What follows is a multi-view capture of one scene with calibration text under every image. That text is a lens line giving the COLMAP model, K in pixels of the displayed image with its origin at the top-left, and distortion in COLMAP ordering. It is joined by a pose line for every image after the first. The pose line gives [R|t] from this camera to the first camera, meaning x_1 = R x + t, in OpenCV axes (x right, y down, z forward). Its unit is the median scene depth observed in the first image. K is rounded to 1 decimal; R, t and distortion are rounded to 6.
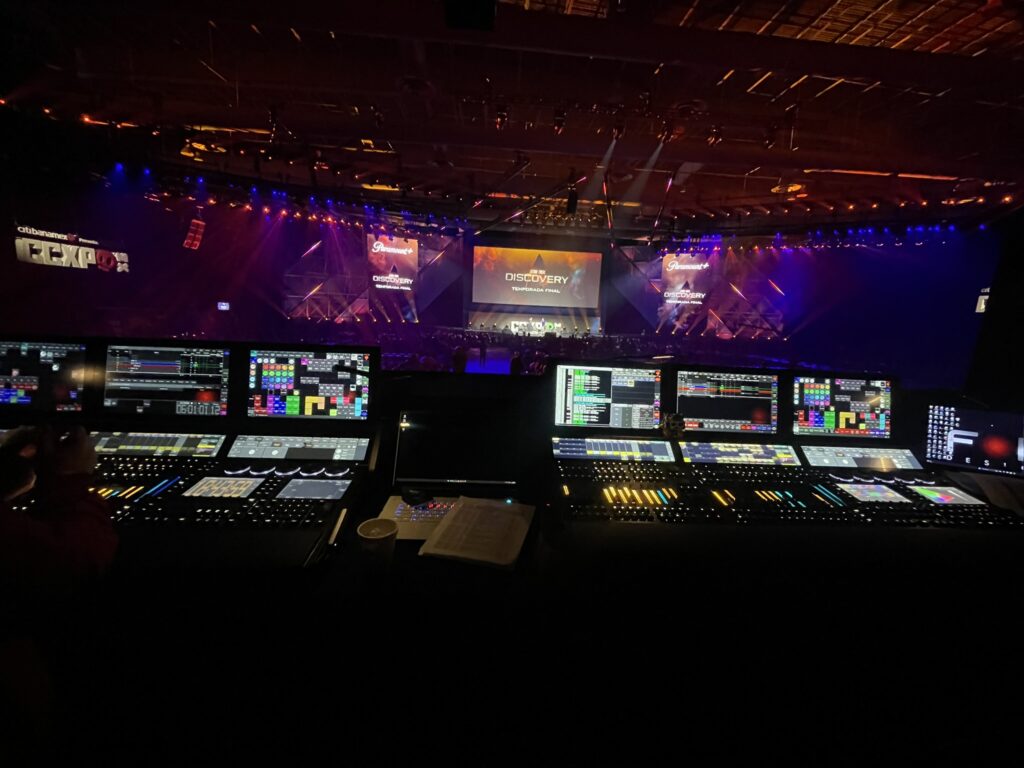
lens RADIAL K [[414.1, 0, 513.0], [0, 414.1, 377.4], [0, 0, 1]] dist [-0.008857, 0.000204]
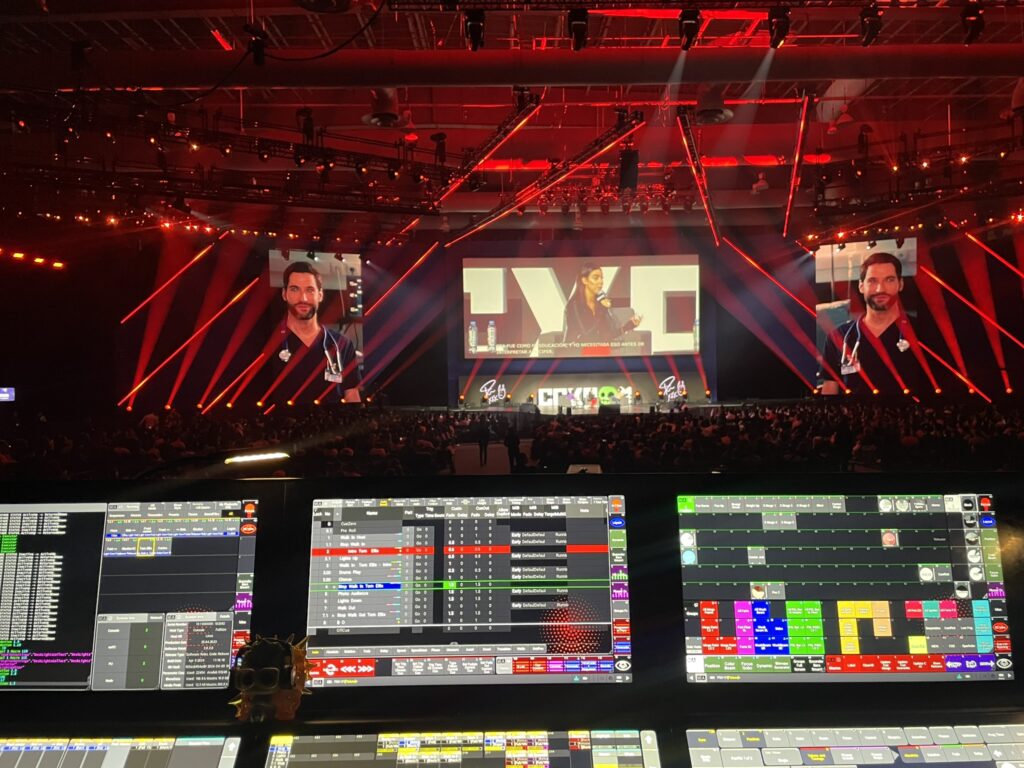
lens RADIAL K [[773.9, 0, 511.7], [0, 773.9, 386.8], [0, 0, 1]] dist [0.031054, -0.020773]
pose [[0.997017, -0.064401, -0.042540, 0.585765], [0.057891, 0.988503, -0.139680, -0.008446], [0.051047, 0.136801, 0.989282, 0.380053]]
